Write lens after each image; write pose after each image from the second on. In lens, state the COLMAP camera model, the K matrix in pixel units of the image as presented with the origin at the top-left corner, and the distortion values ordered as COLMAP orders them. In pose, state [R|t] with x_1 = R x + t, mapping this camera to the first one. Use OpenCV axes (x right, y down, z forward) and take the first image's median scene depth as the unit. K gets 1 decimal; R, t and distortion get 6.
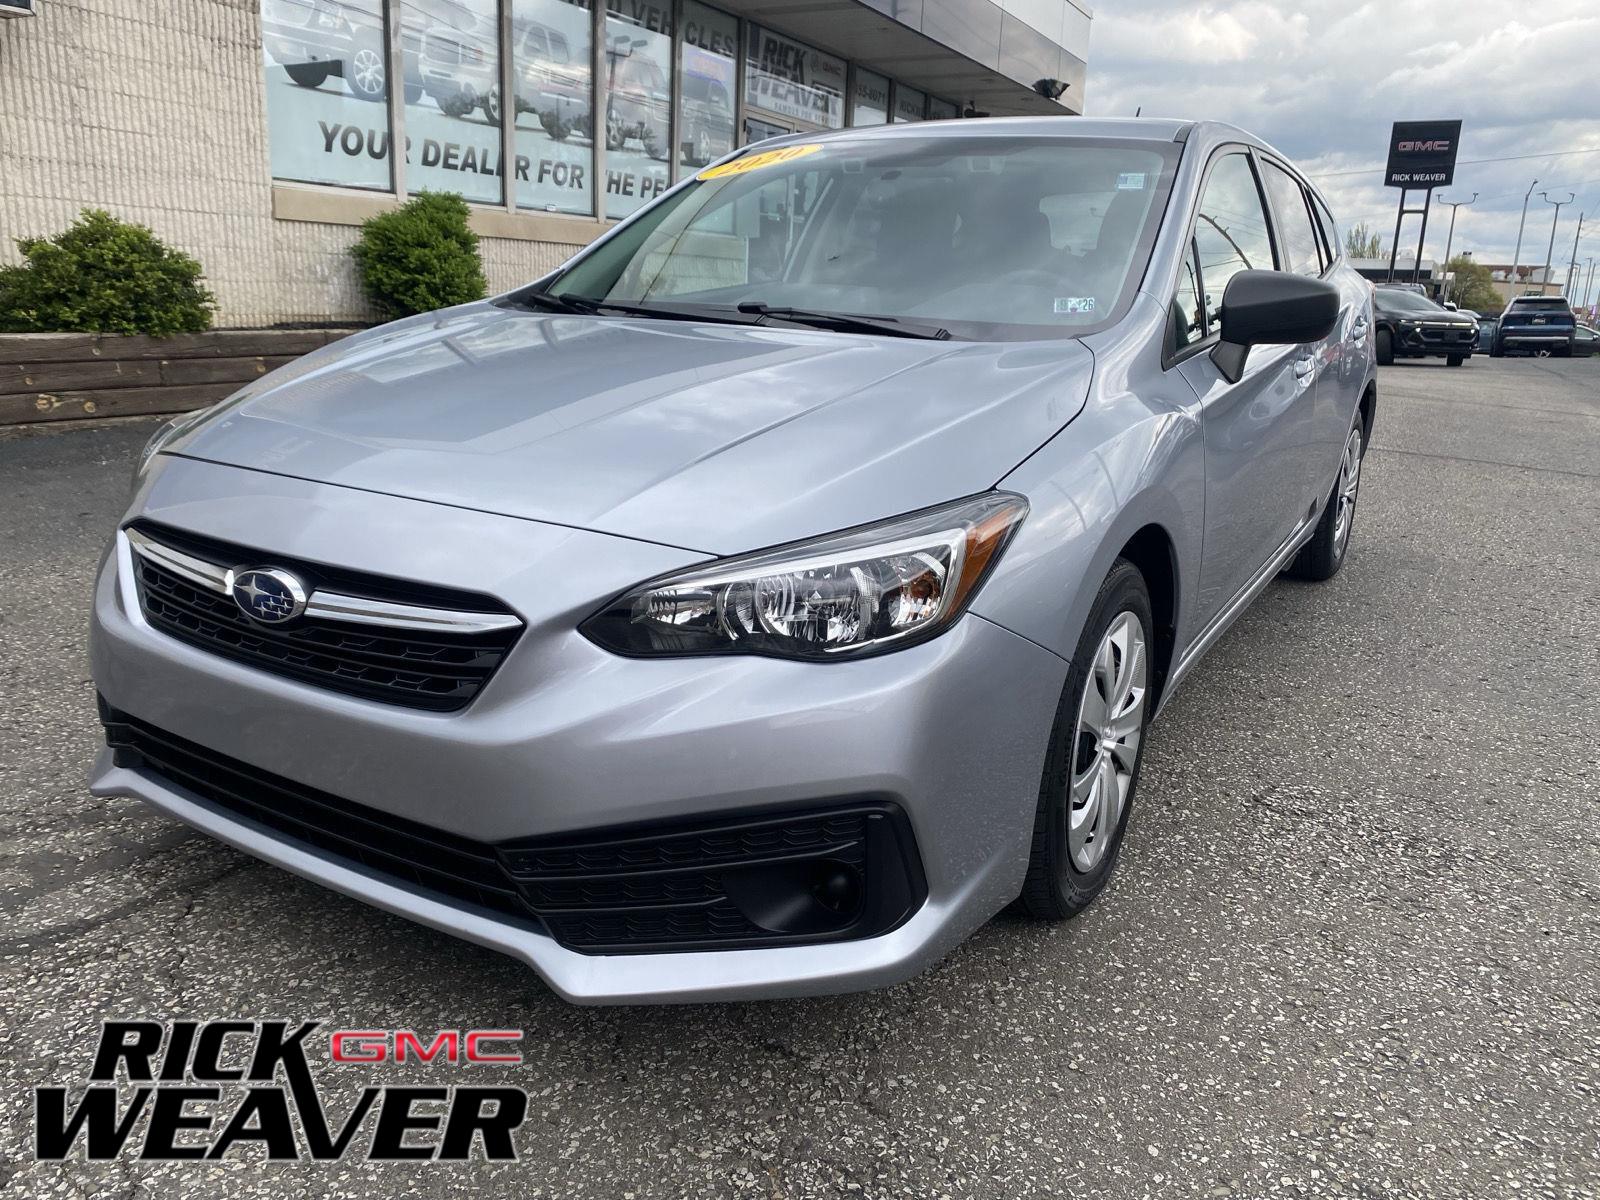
lens RADIAL K [[1220.0, 0, 788.9], [0, 1220.0, 599.8], [0, 0, 1]] dist [0.012215, -0.002581]
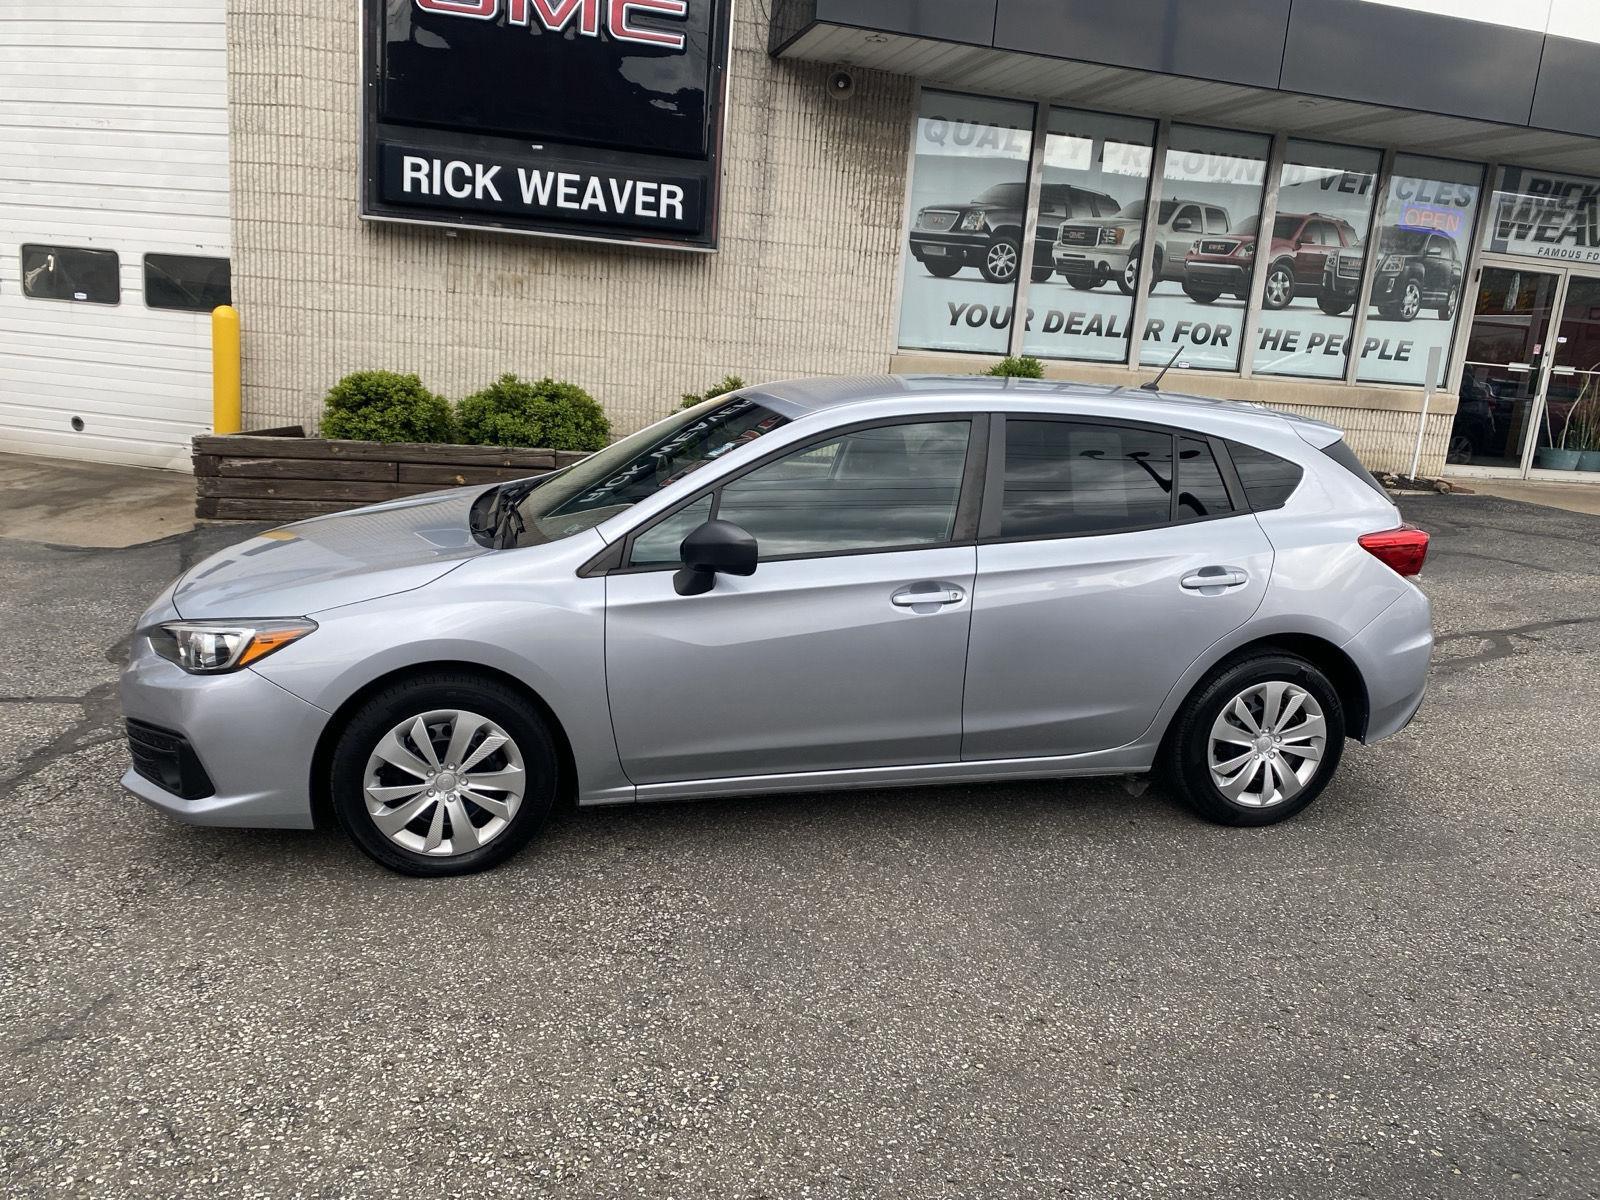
lens RADIAL K [[1213.0, 0, 783.0], [0, 1213.0, 599.1], [0, 0, 1]] dist [0.036035, -0.034098]
pose [[0.697190, 0.165757, -0.697460, 0.510699], [-0.220327, 0.975358, 0.011559, -0.076375], [0.682189, 0.145610, 0.716531, 0.018871]]
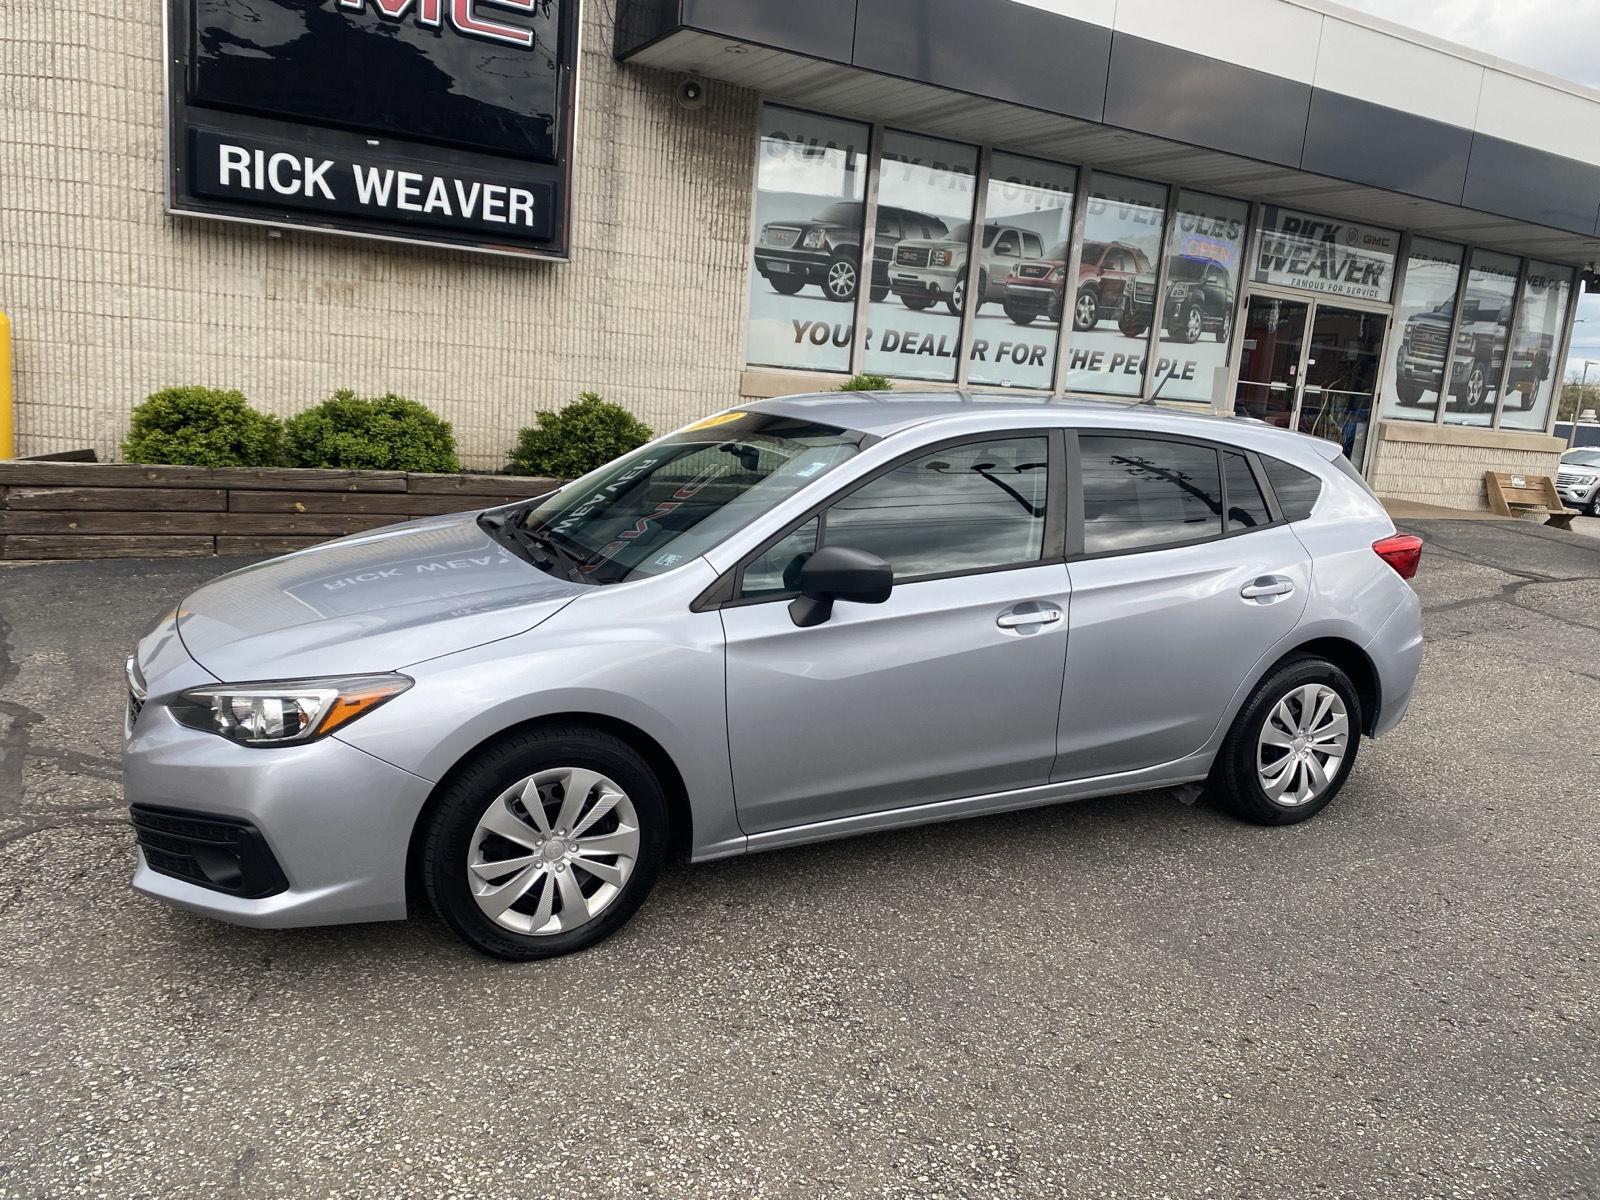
lens RADIAL K [[1216.1, 0, 798.9], [0, 1216.1, 608.7], [0, 0, 1]] dist [0.018475, -0.002418]
pose [[0.847528, 0.129174, -0.514791, 0.368029], [-0.175464, 0.983586, -0.042070, -0.049753], [0.500907, 0.125983, 0.856283, -0.051139]]
